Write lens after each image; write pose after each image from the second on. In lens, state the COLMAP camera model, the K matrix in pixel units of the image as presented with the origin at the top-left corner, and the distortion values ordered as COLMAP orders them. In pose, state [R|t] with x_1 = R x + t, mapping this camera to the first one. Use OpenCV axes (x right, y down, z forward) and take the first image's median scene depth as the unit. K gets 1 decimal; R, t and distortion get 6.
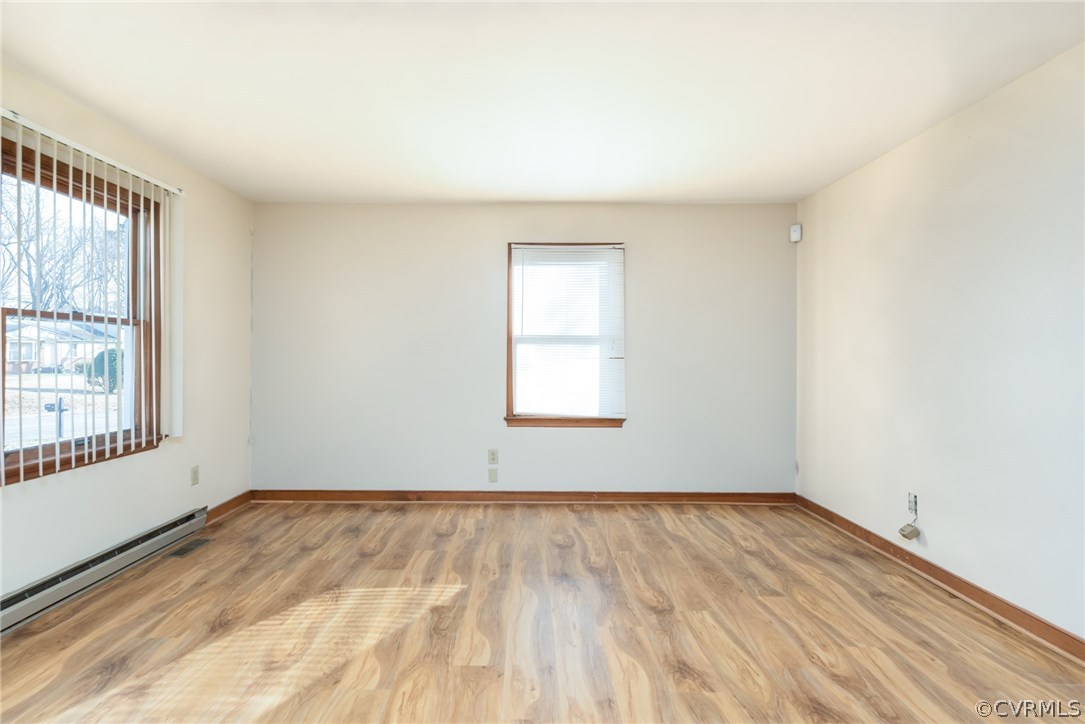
lens RADIAL K [[470.4, 0, 524.1], [0, 470.4, 361.3], [0, 0, 1]] dist [0.000384, 0.000041]
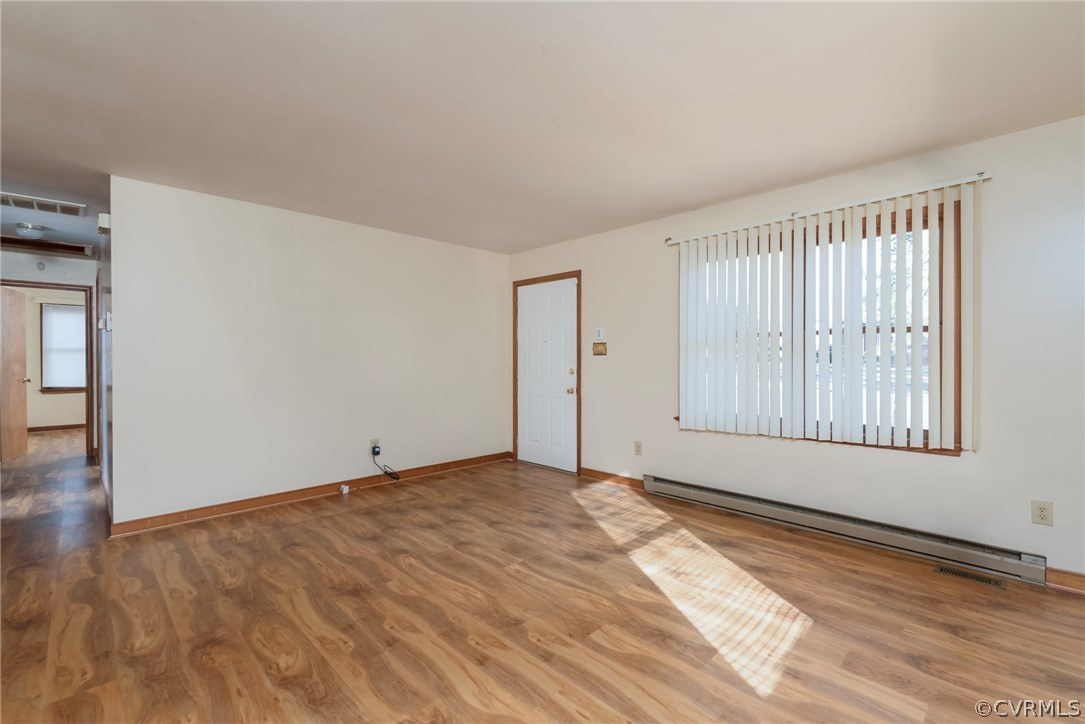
lens RADIAL K [[473.6, 0, 541.6], [0, 473.6, 360.3], [0, 0, 1]] dist [0.000920, -0.000065]
pose [[-0.703205, -0.001854, -0.710985, 0.610360], [-0.009952, 0.999924, 0.007235, -0.012245], [0.710918, 0.012163, -0.703170, 1.296222]]
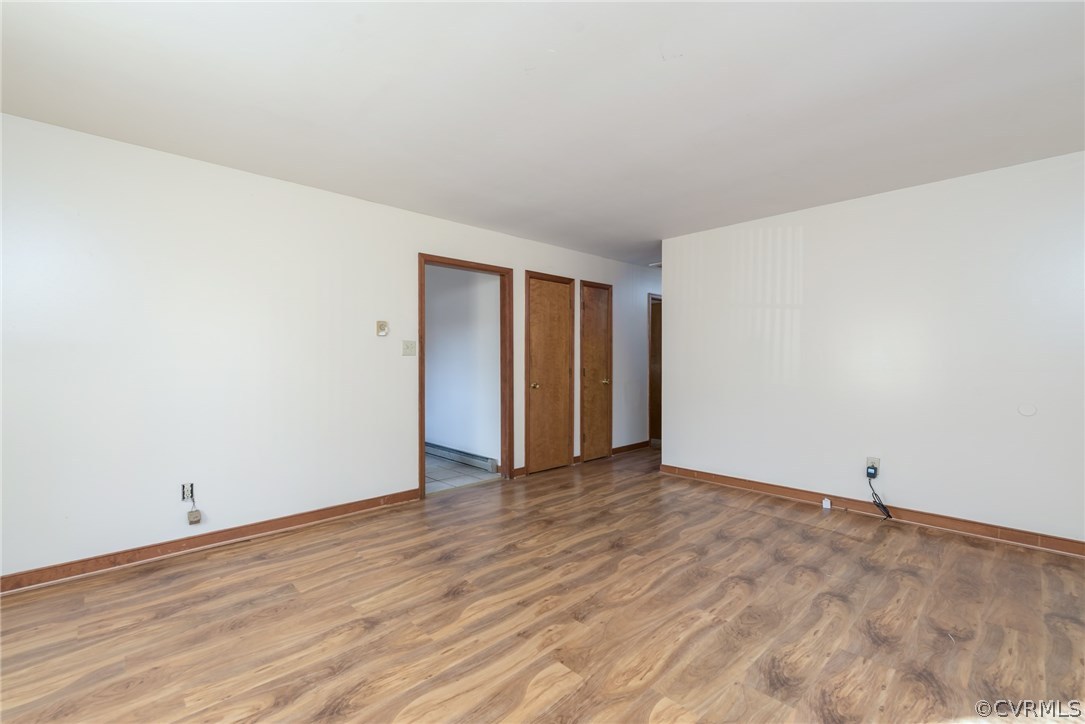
lens RADIAL K [[473.6, 0, 541.6], [0, 473.6, 360.3], [0, 0, 1]] dist [0.000920, -0.000065]
pose [[-0.695430, -0.007221, 0.718558, -0.597819], [0.004830, 0.999880, 0.014722, -0.017052], [-0.718578, 0.013709, -0.695311, 1.315906]]
